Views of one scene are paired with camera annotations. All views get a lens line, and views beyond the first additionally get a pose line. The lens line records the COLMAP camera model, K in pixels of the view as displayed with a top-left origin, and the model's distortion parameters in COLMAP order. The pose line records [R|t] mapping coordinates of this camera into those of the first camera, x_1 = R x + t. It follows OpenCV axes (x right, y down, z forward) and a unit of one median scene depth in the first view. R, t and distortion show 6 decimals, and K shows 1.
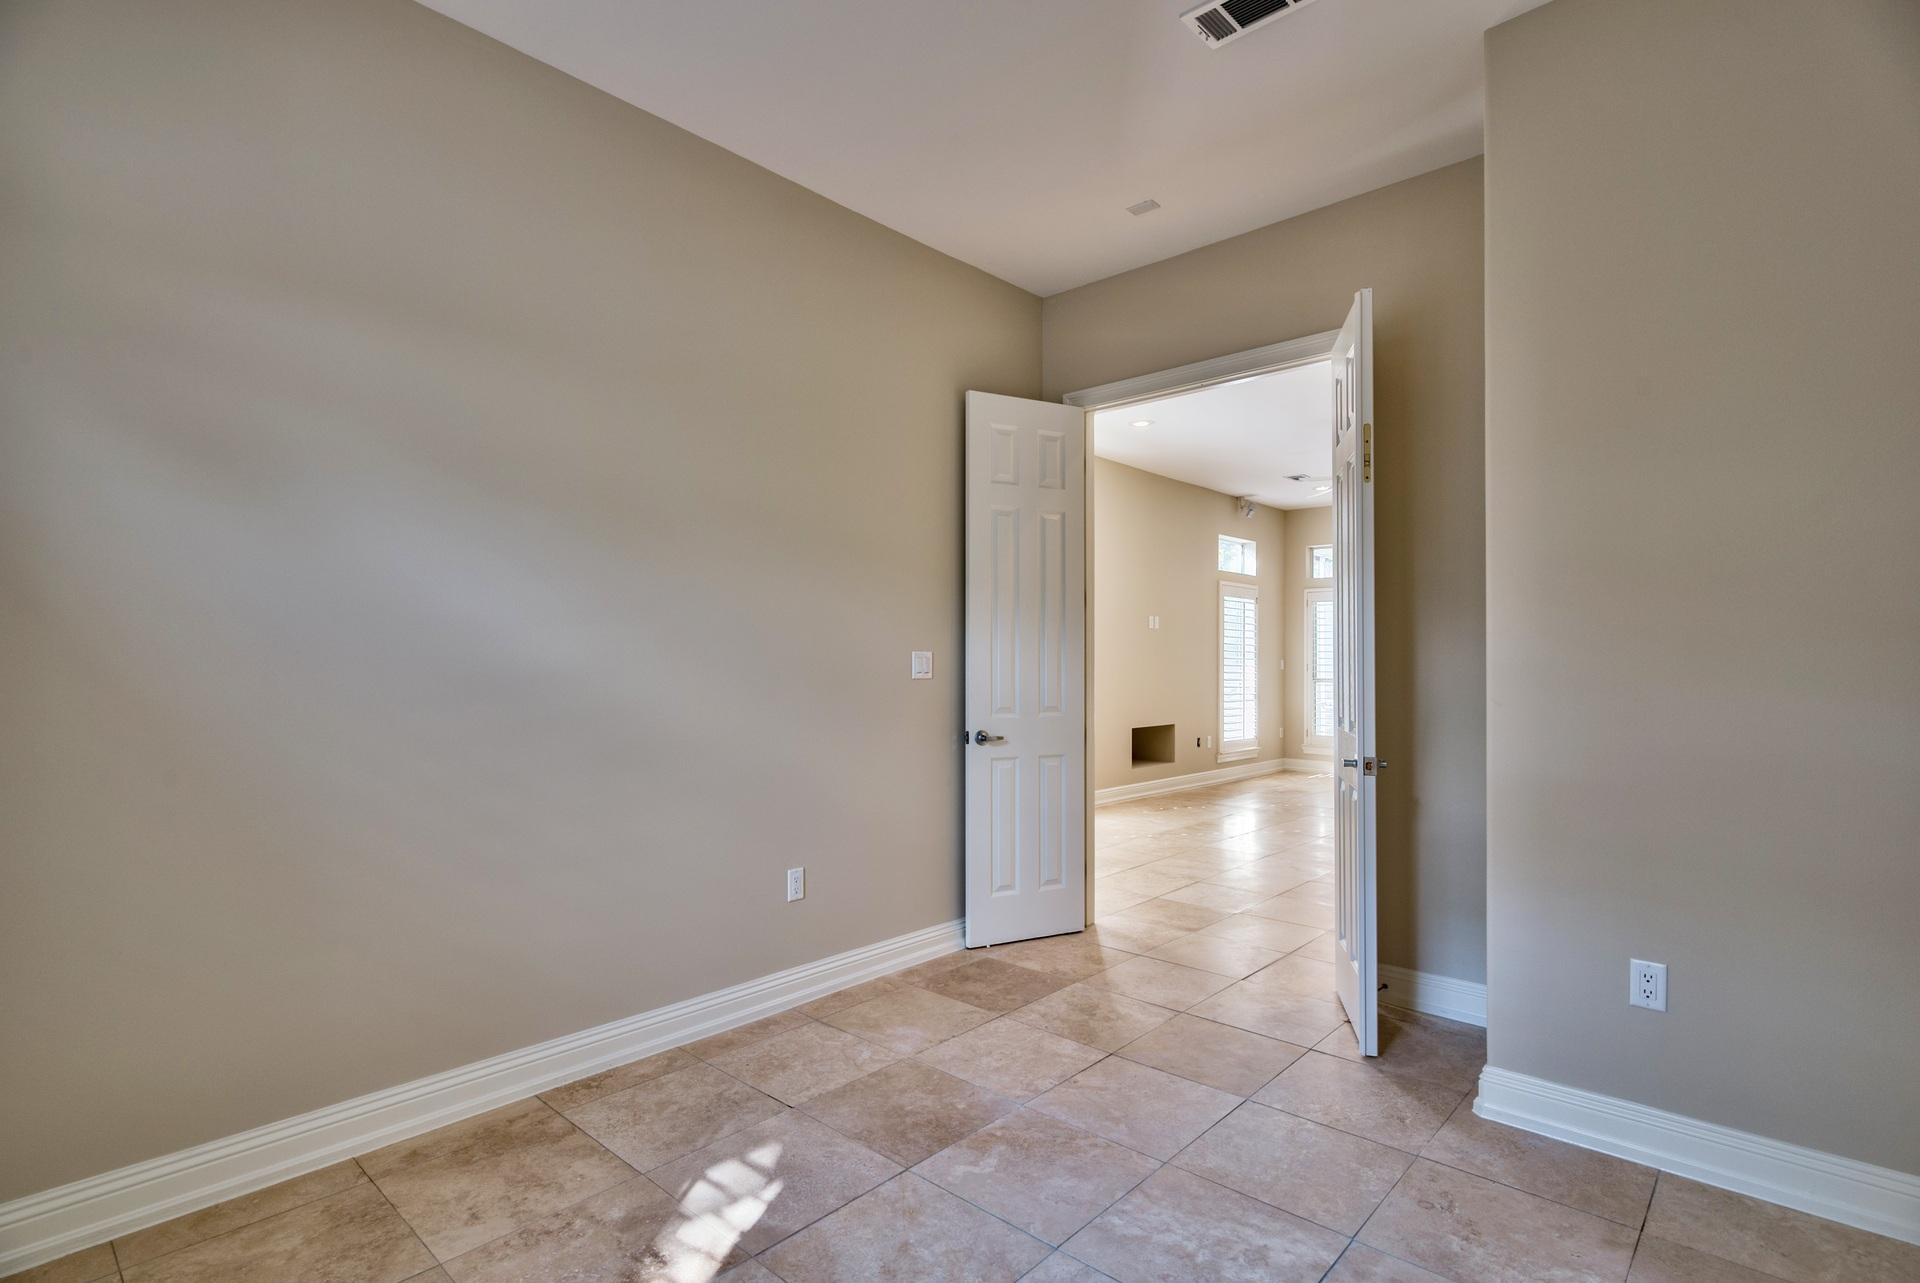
lens RADIAL K [[938.6, 0, 960.0], [0, 938.6, 641.5], [0, 0, 1]] dist [0.001255, 0.000454]
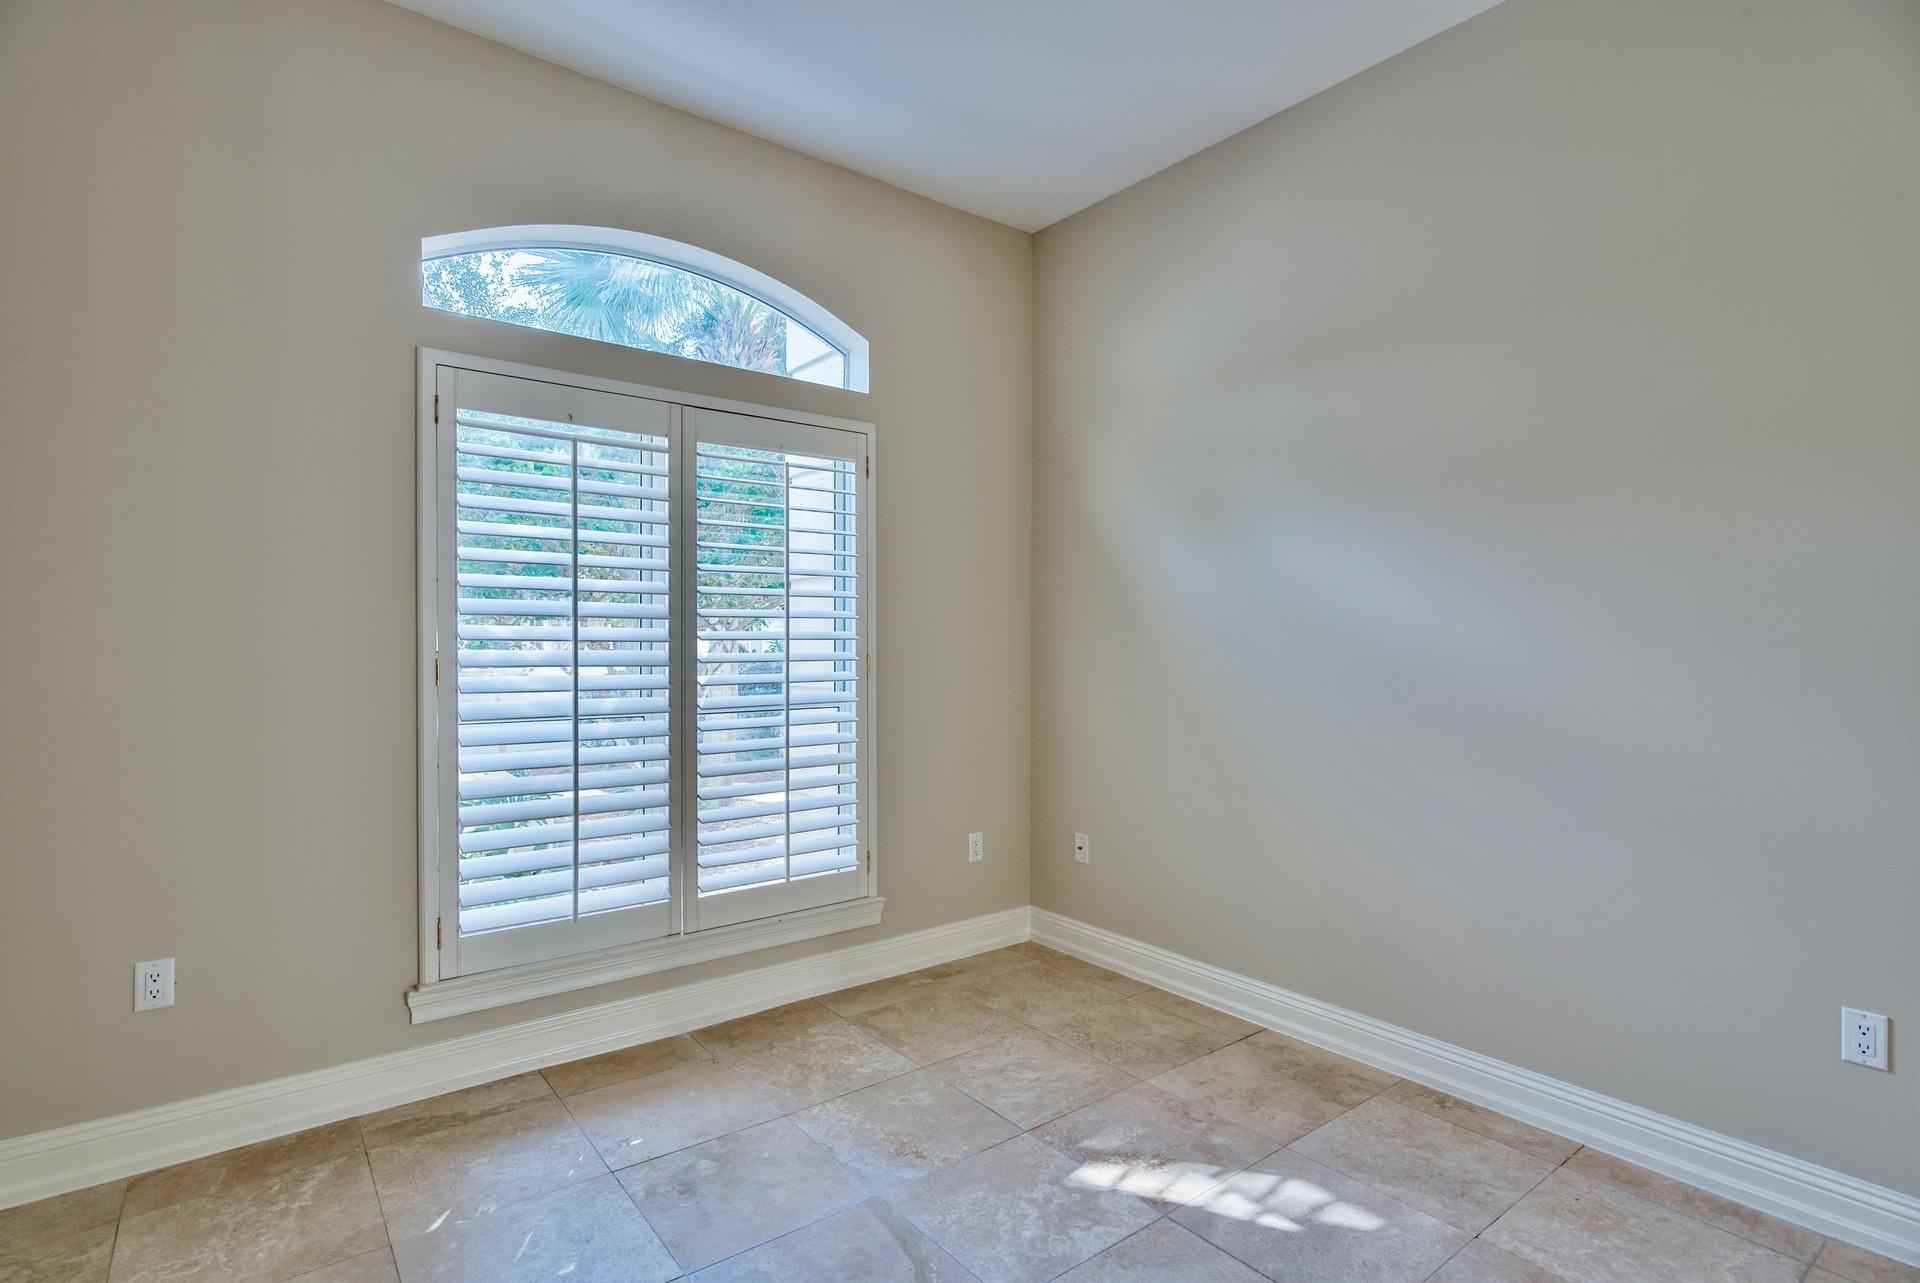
lens RADIAL K [[938.6, 0, 960.0], [0, 938.6, 641.5], [0, 0, 1]] dist [0.001255, 0.000454]
pose [[-0.165675, -0.006331, -0.986160, 0.726642], [0.015412, 0.999841, -0.009008, 0.013809], [0.986060, -0.016691, -0.165551, 0.806571]]
